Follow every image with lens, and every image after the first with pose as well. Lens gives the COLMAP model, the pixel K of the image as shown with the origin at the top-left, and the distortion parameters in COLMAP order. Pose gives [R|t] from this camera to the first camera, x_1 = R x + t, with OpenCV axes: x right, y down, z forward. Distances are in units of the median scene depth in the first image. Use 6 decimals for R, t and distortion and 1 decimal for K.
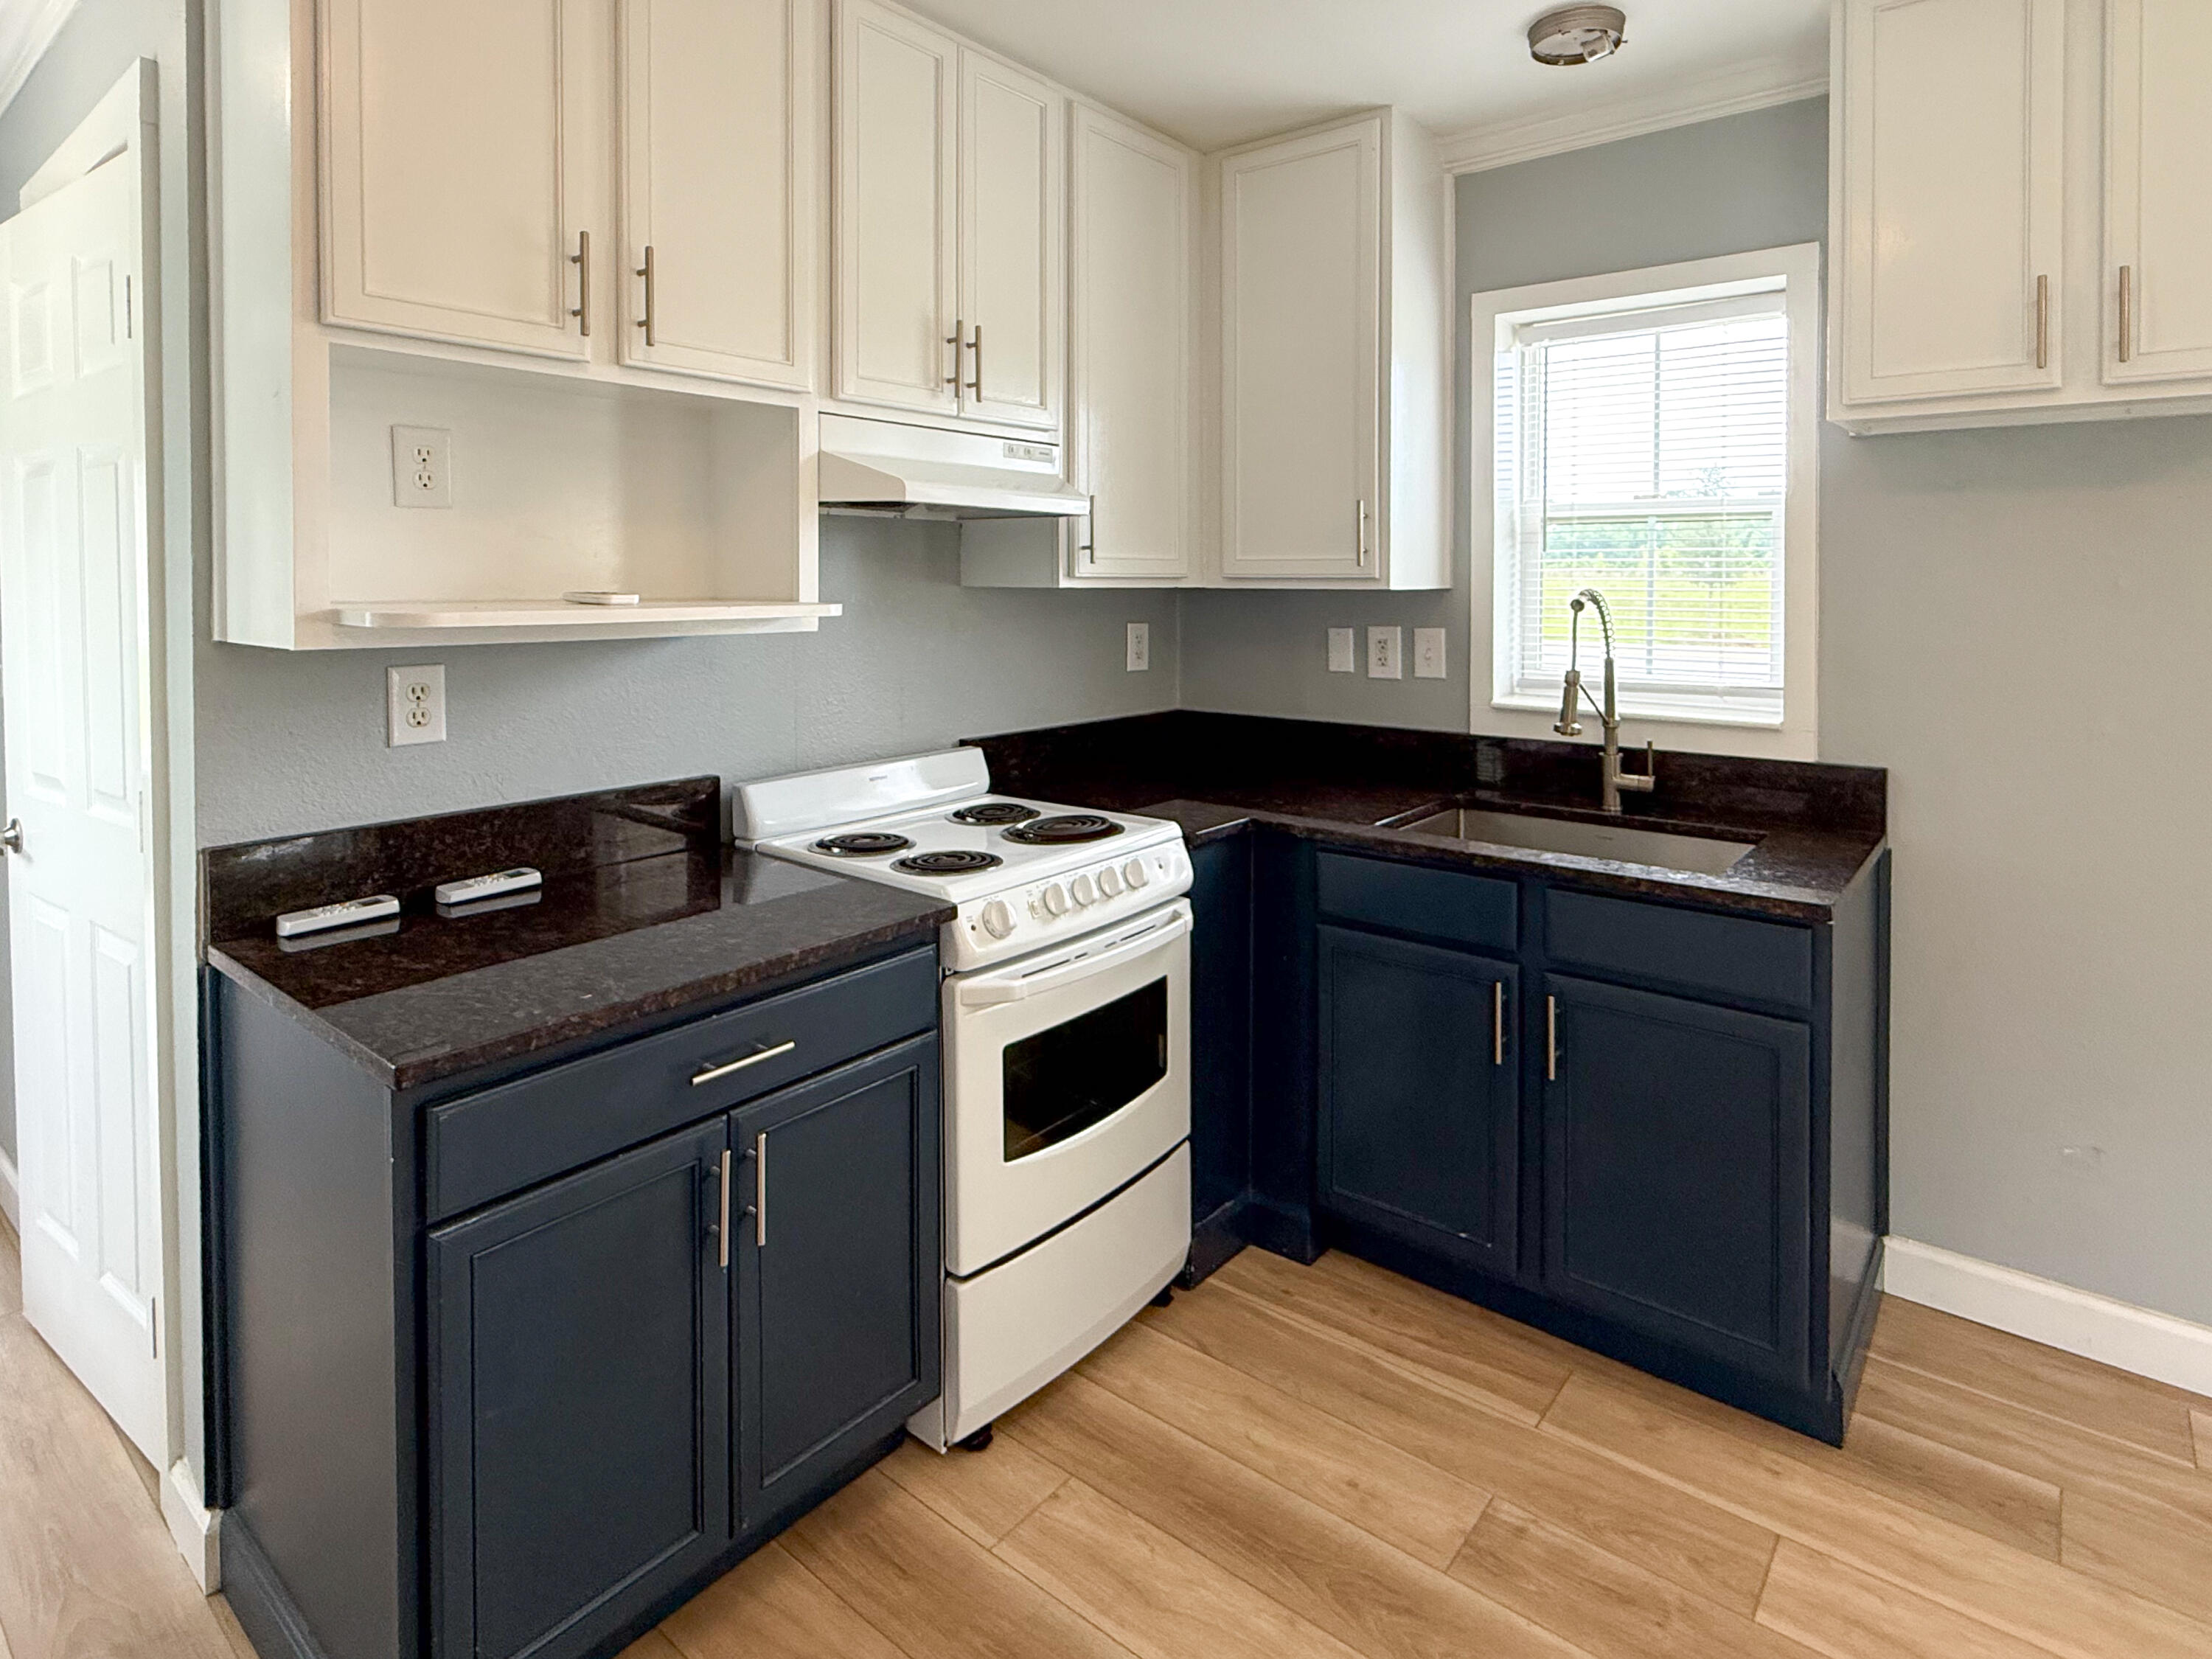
lens RADIAL K [[1178.5, 0, 1165.1], [0, 1178.5, 609.6], [0, 0, 1]] dist [0.007301, 0.000819]
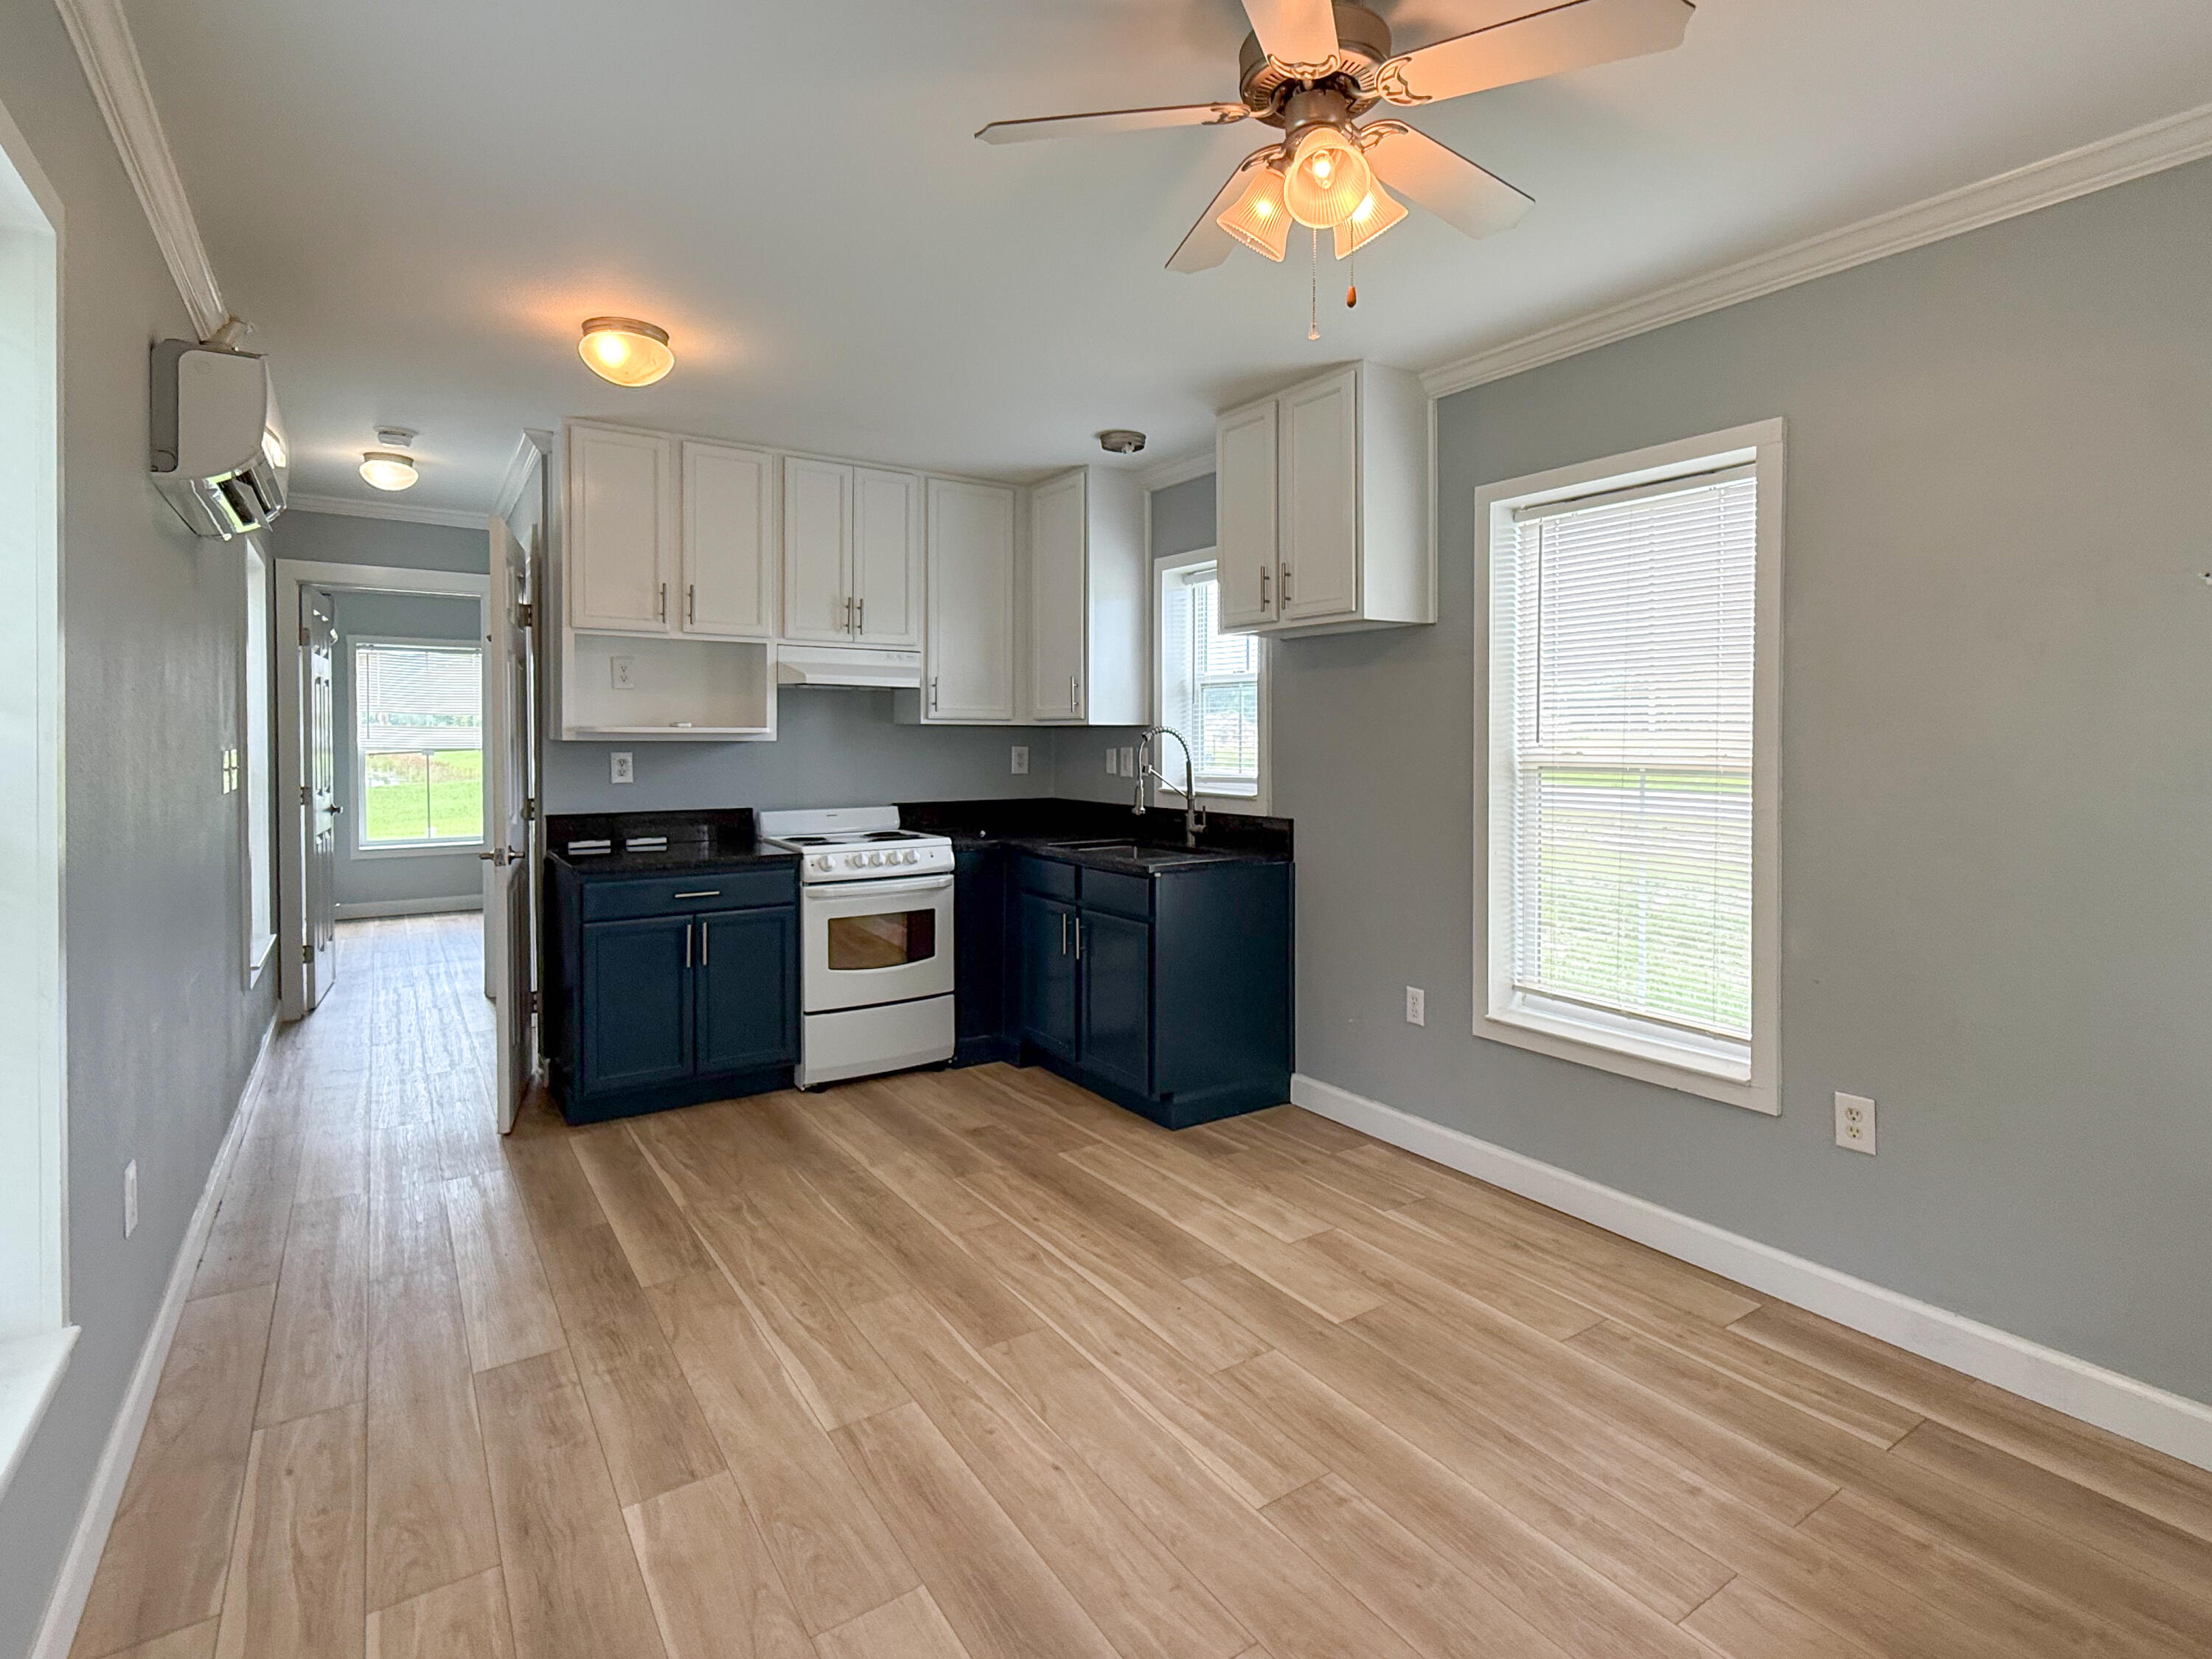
lens RADIAL K [[1115.9, 0, 1123.6], [0, 1115.9, 763.8], [0, 0, 1]] dist [0.002421, 0.000602]
pose [[0.949666, 0.010095, -0.313102, 0.921489], [-0.009750, 0.999949, 0.002669, 0.046129], [0.313113, 0.000518, 0.949716, -0.754043]]
